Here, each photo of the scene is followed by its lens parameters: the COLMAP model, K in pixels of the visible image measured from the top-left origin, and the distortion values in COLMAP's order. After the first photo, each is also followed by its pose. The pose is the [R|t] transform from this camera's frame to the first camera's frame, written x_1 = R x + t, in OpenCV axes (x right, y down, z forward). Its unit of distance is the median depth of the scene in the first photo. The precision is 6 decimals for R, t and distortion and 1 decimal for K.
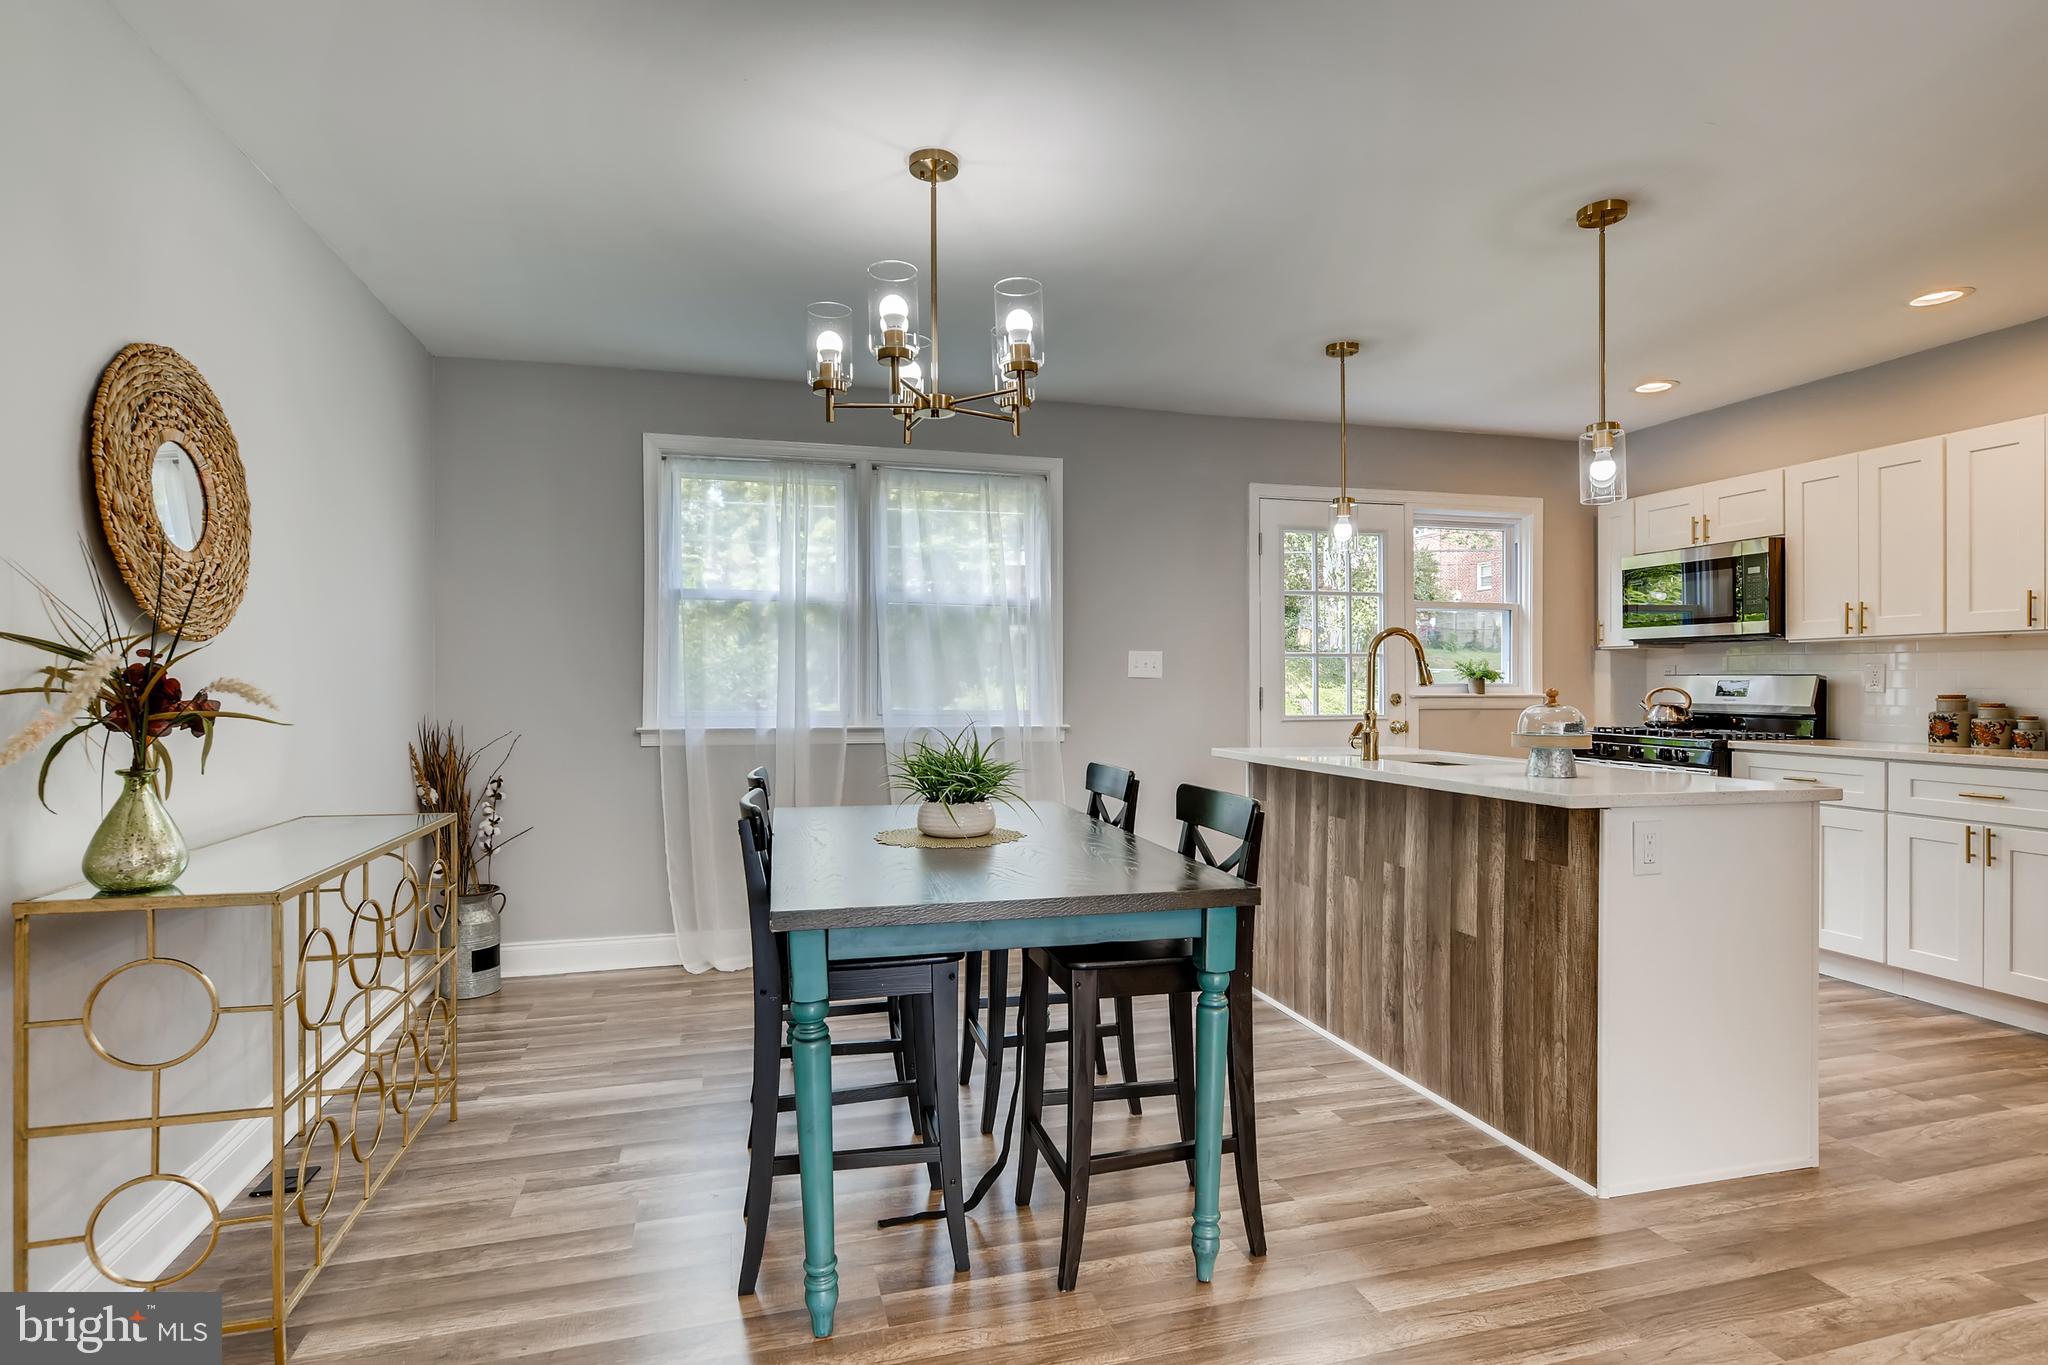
lens RADIAL K [[1039.8, 0, 1025.5], [0, 1039.8, 686.9], [0, 0, 1]] dist [0.003817, 0.001662]
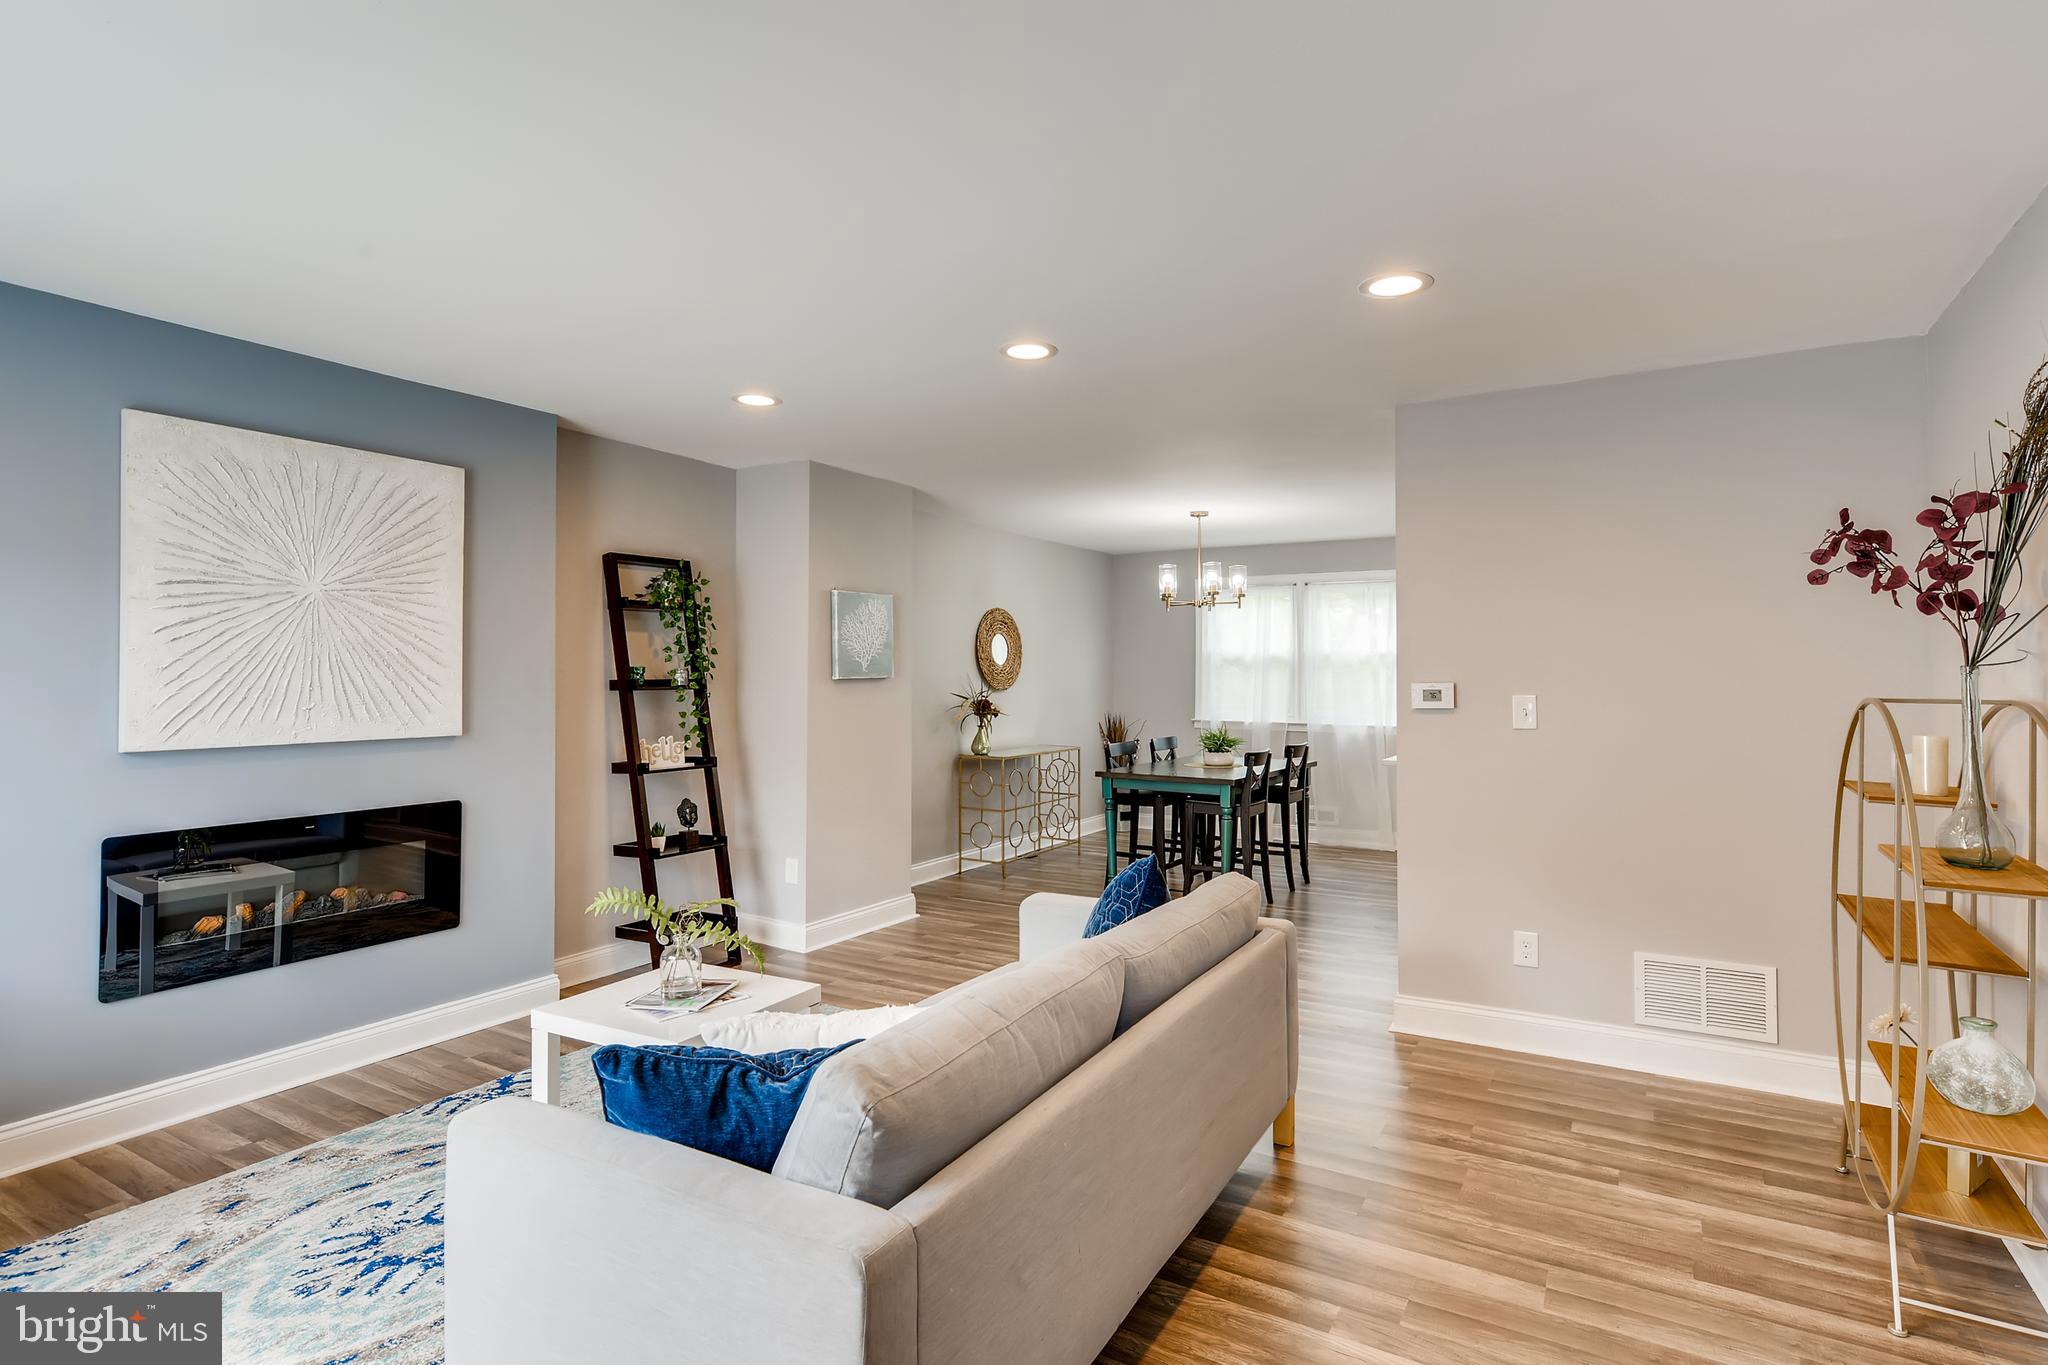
lens RADIAL K [[1031.5, 0, 1023.9], [0, 1031.5, 688.4], [0, 0, 1]] dist [-0.004006, 0.001976]
pose [[0.681563, 0.015129, -0.731603, 1.000843], [-0.004062, 0.999849, 0.016892, -0.061114], [0.731748, -0.008541, 0.681521, -0.733696]]
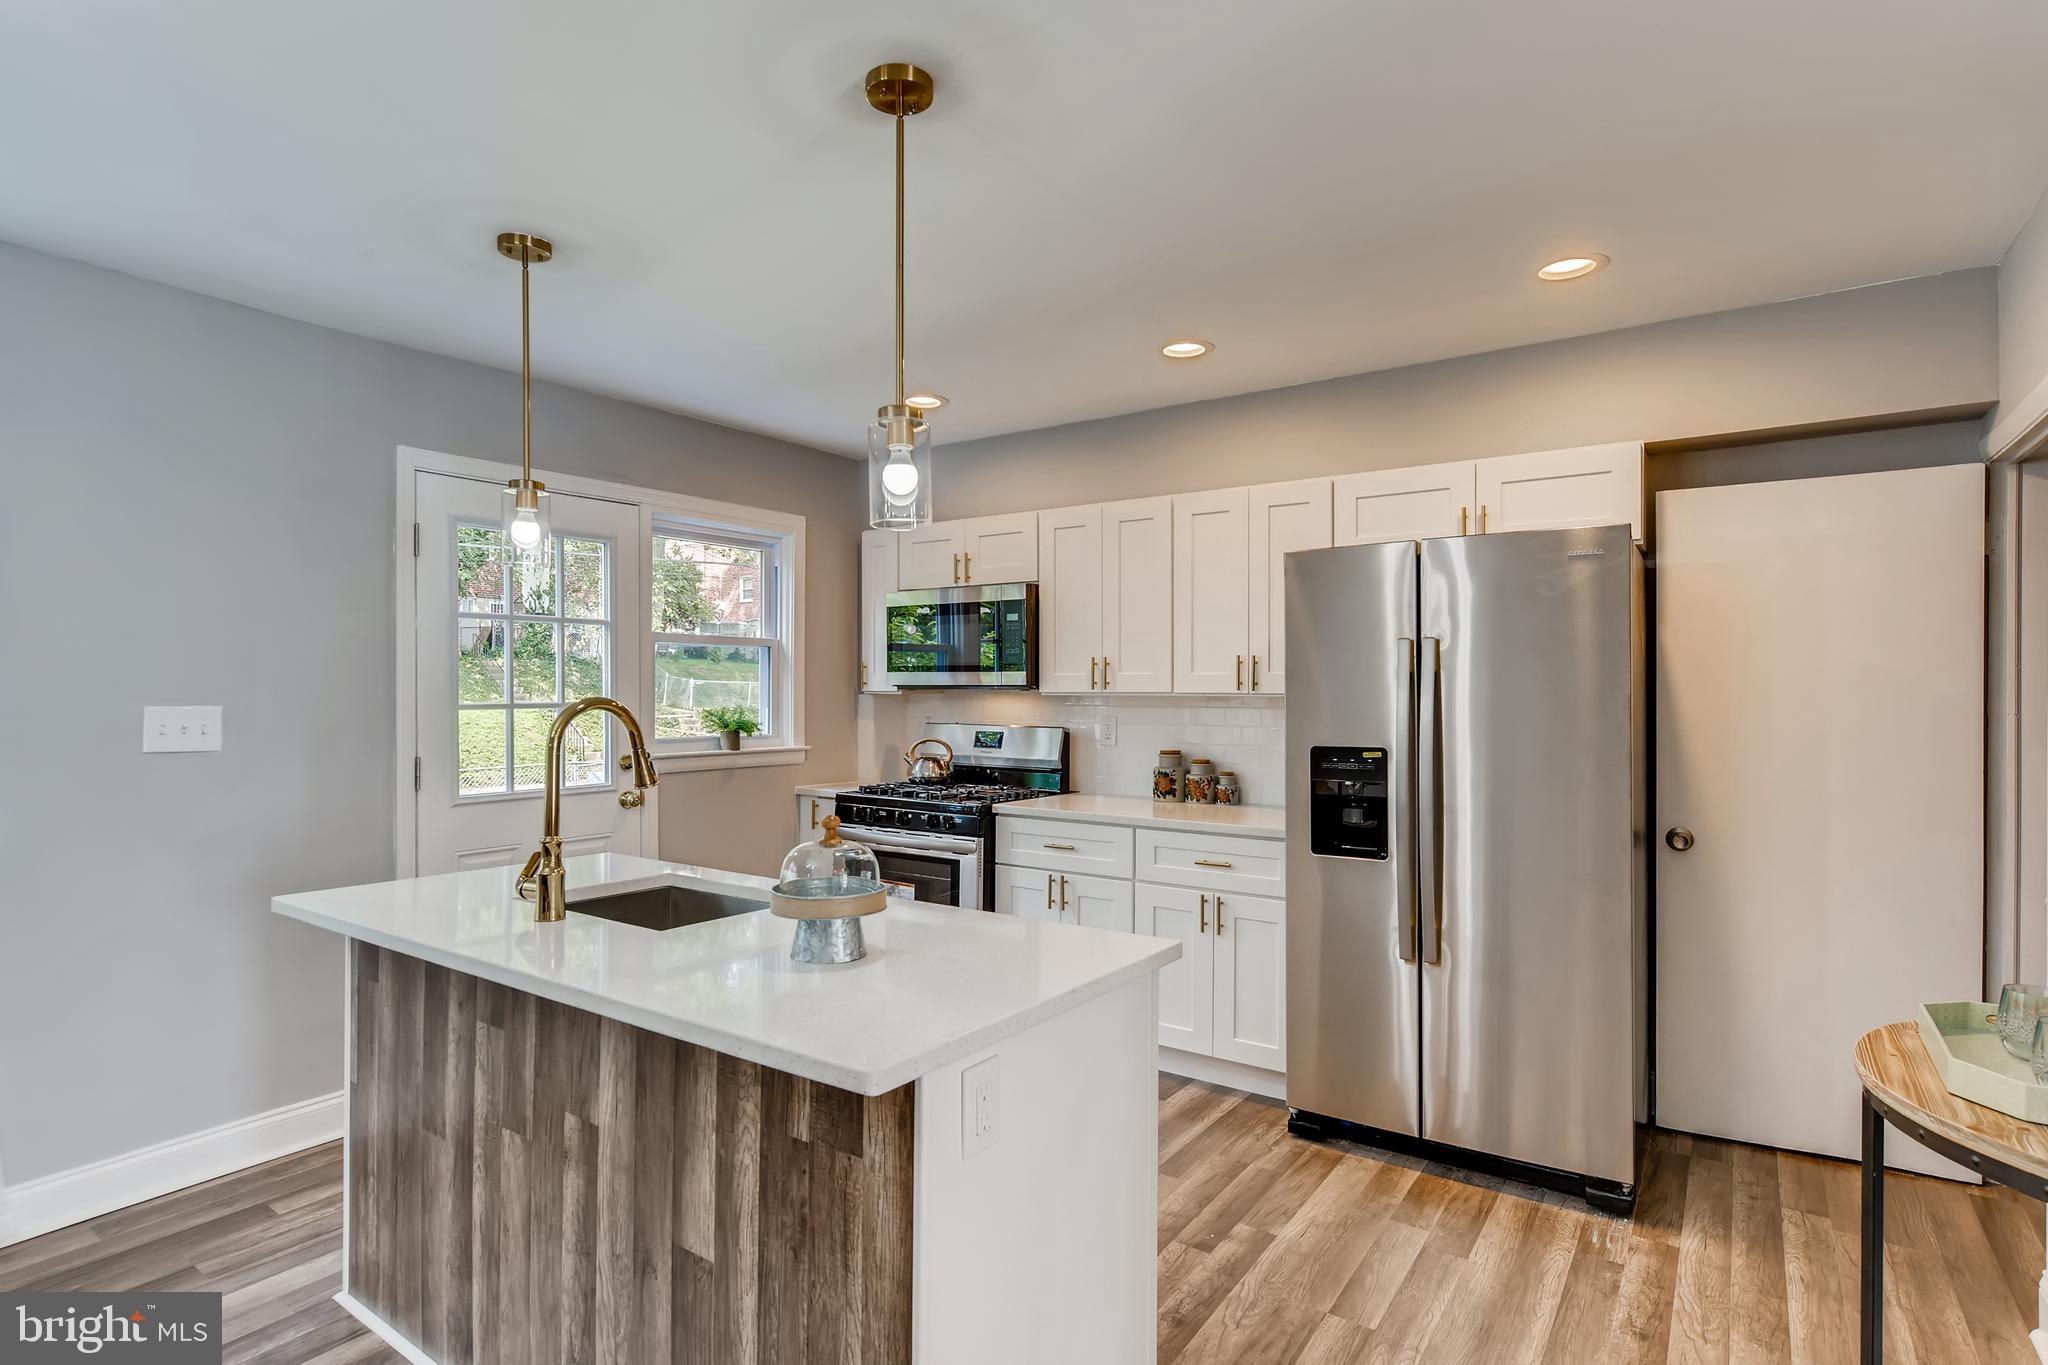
lens RADIAL K [[1031.5, 0, 1023.9], [0, 1031.5, 688.4], [0, 0, 1]] dist [-0.004006, 0.001976]
pose [[0.778886, 0.002366, 0.627161, 0.147263], [-0.000716, 0.999996, -0.002883, -0.052593], [-0.627165, 0.001797, 0.778885, 0.316239]]
